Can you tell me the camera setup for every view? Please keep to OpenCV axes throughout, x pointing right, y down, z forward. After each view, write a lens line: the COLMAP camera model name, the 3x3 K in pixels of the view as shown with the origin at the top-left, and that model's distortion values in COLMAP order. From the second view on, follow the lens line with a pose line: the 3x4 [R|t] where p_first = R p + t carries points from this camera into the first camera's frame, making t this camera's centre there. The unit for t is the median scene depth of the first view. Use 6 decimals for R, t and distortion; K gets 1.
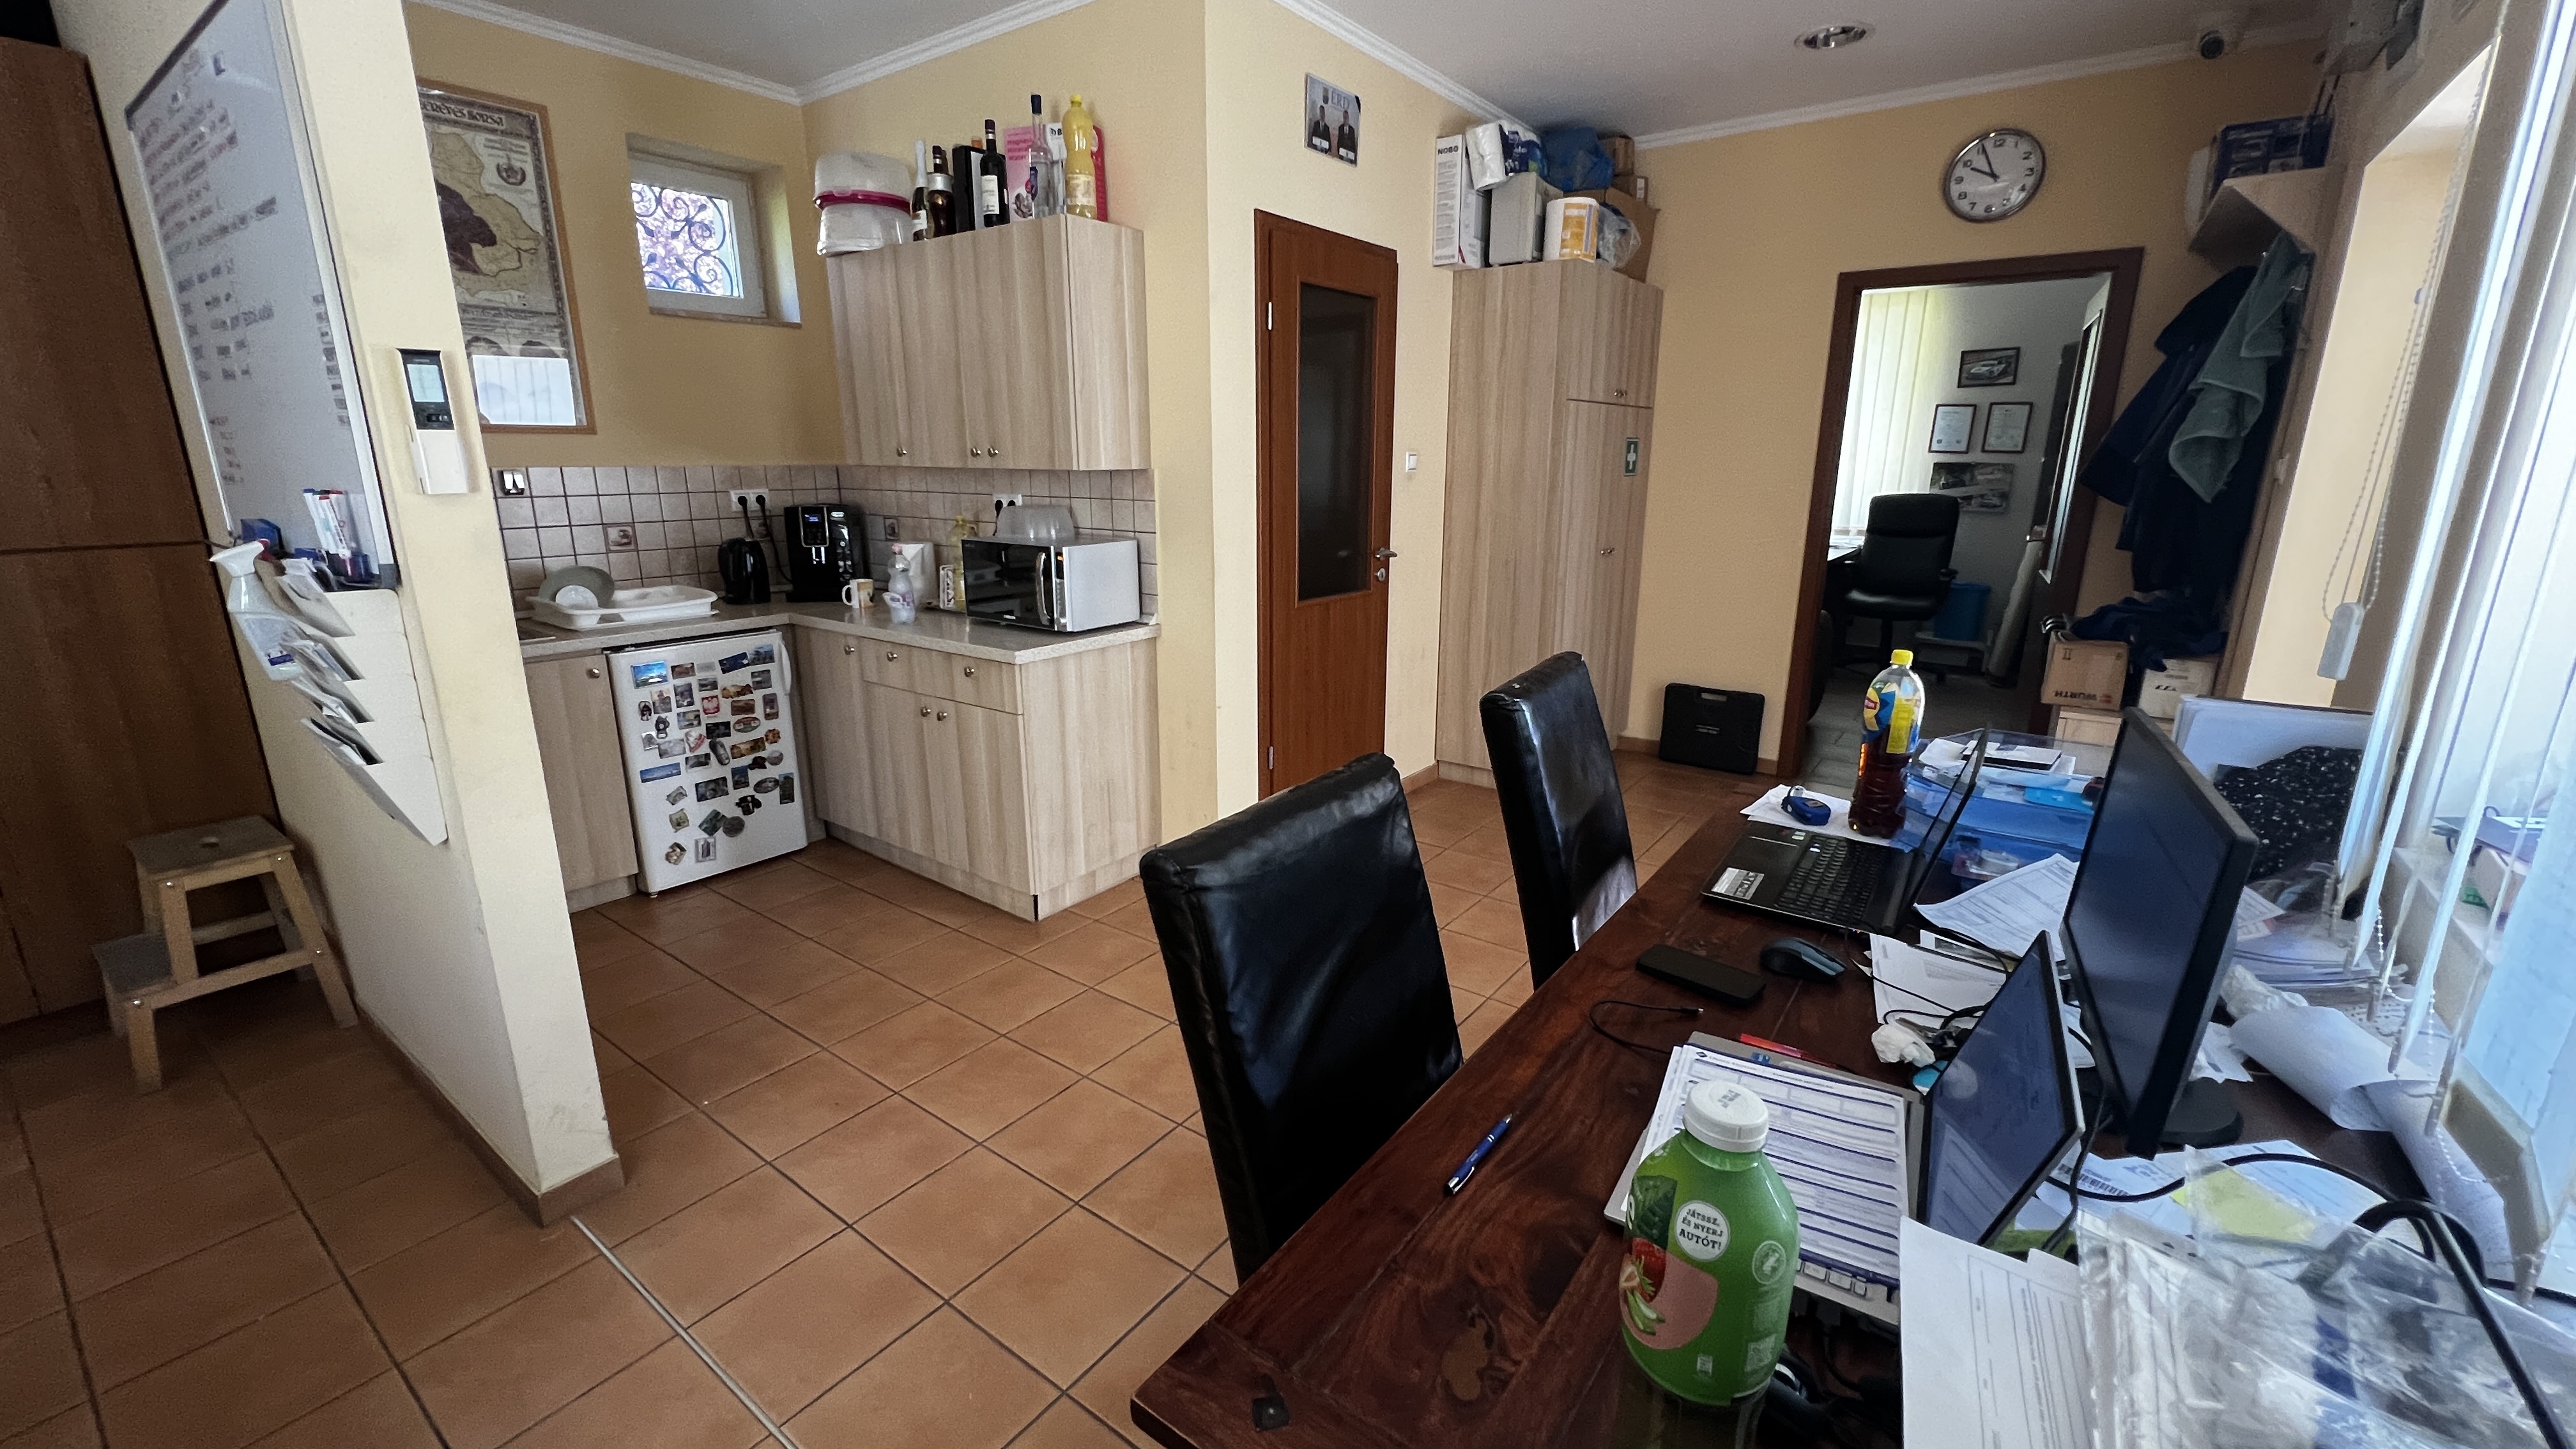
lens RADIAL K [[1035.6, 0, 1287.9], [0, 1035.6, 716.7], [0, 0, 1]] dist [0.000431, 0.000027]
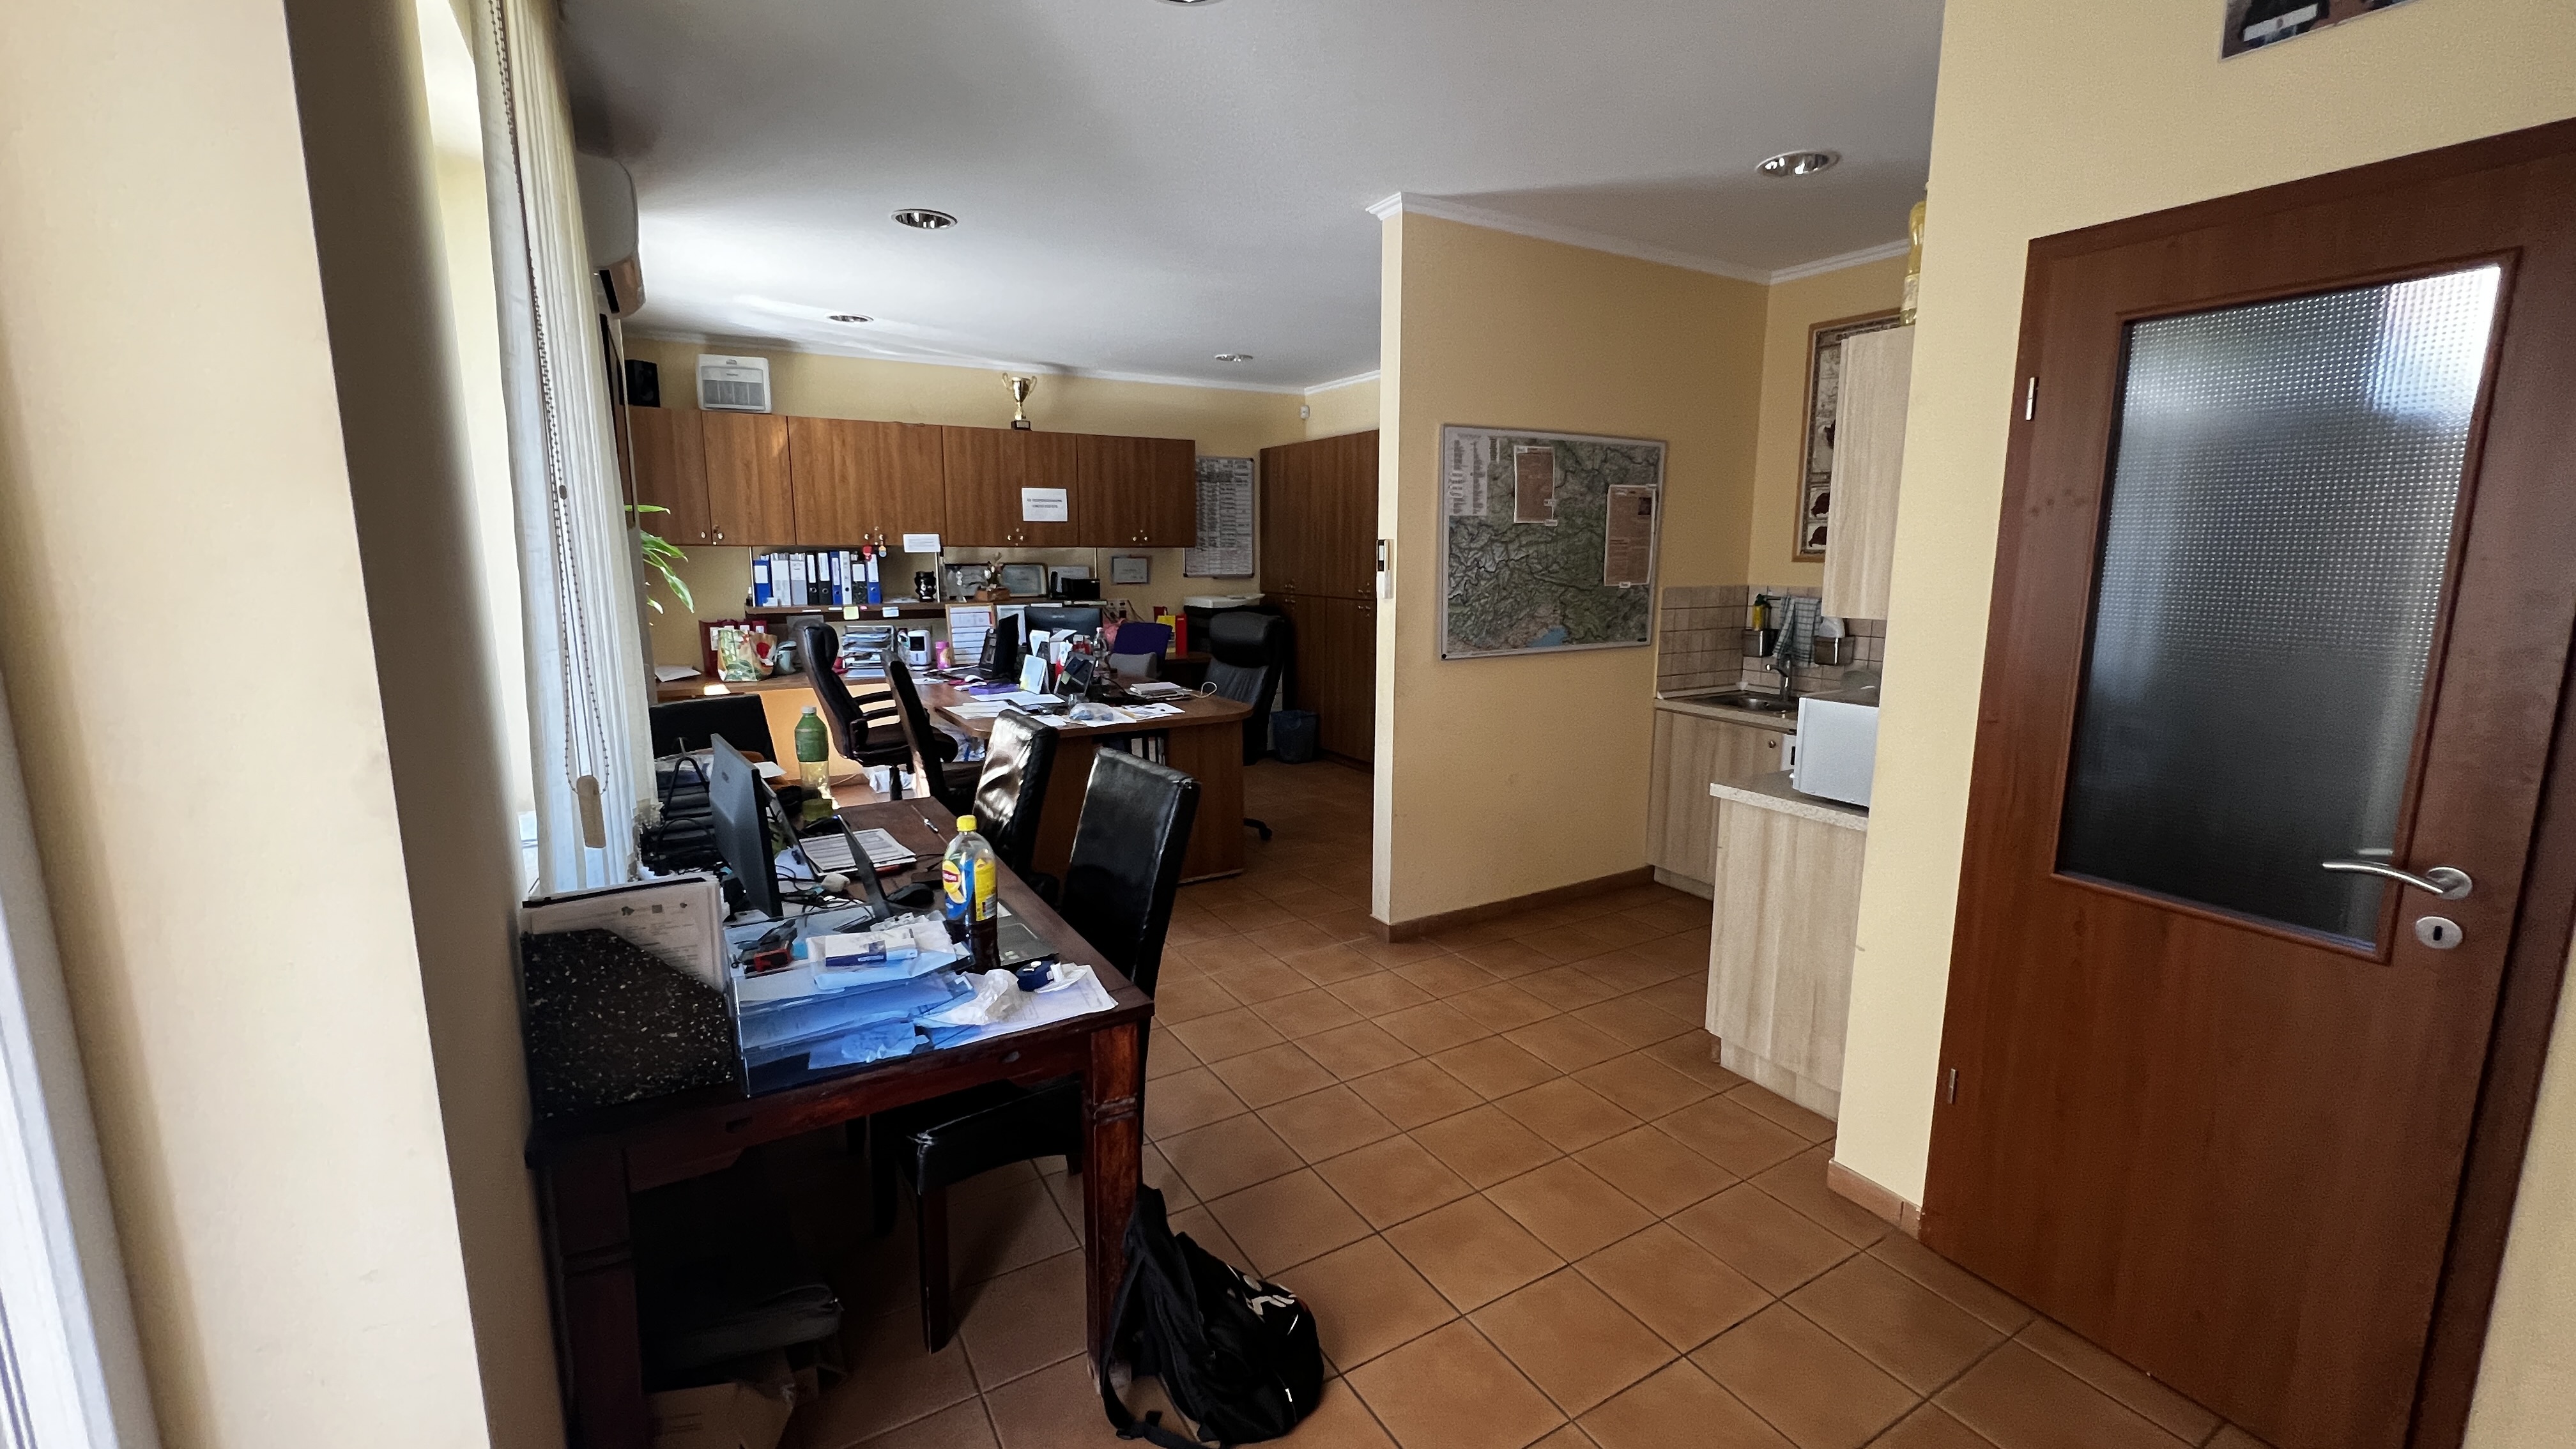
lens RADIAL K [[1035.6, 0, 1283.1], [0, 1035.6, 721.1], [0, 0, 1]] dist [0.000431, 0.000027]
pose [[-0.391038, 0.154699, -0.907280, 0.542216], [-0.227452, 0.938954, 0.258131, -0.189929], [0.891827, 0.307302, -0.331980, 0.624087]]
